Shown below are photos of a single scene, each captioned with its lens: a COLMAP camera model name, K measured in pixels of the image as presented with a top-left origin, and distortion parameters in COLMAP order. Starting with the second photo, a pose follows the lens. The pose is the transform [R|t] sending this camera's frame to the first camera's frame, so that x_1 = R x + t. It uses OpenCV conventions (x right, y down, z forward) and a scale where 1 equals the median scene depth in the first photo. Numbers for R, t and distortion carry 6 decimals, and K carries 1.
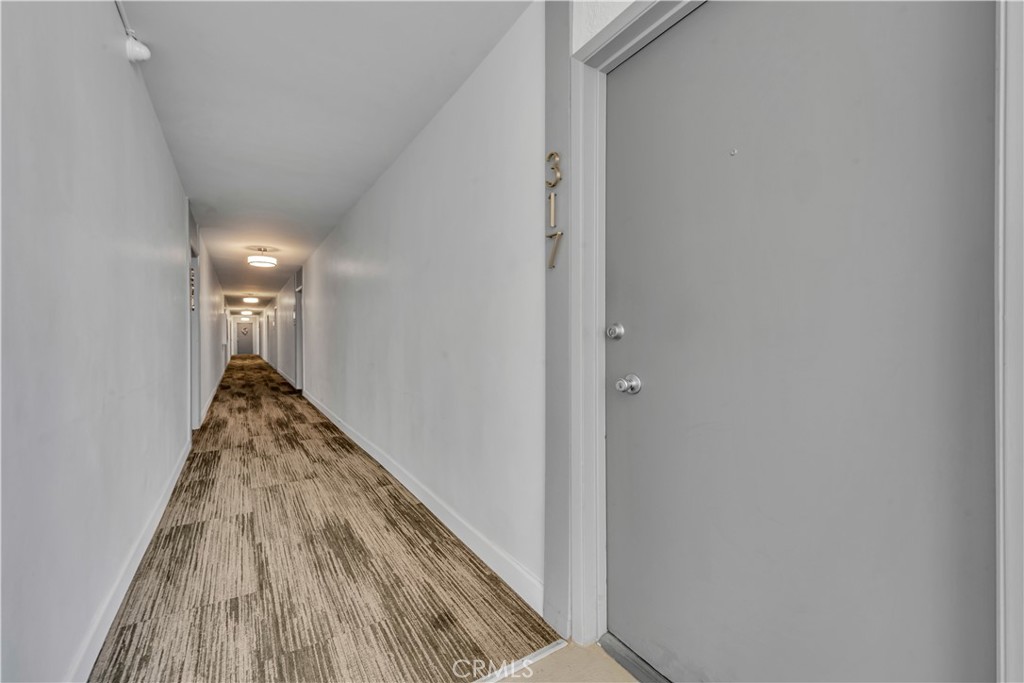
lens RADIAL K [[411.8, 0, 523.6], [0, 411.8, 340.5], [0, 0, 1]] dist [0.009446, -0.000400]
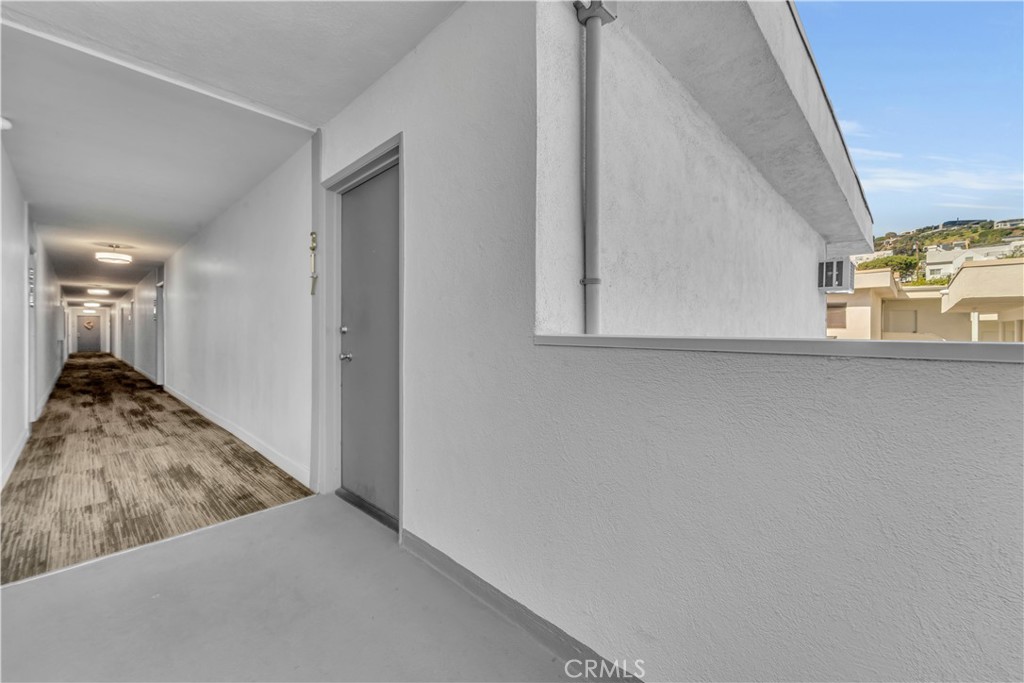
lens RADIAL K [[392.3, 0, 554.2], [0, 392.3, 335.4], [0, 0, 1]] dist [0.001120, -0.000065]
pose [[0.961722, 0.001315, 0.274023, 0.209155], [-0.000447, 0.999995, -0.003233, 0.003649], [-0.274026, 0.002987, 0.961718, -0.325569]]
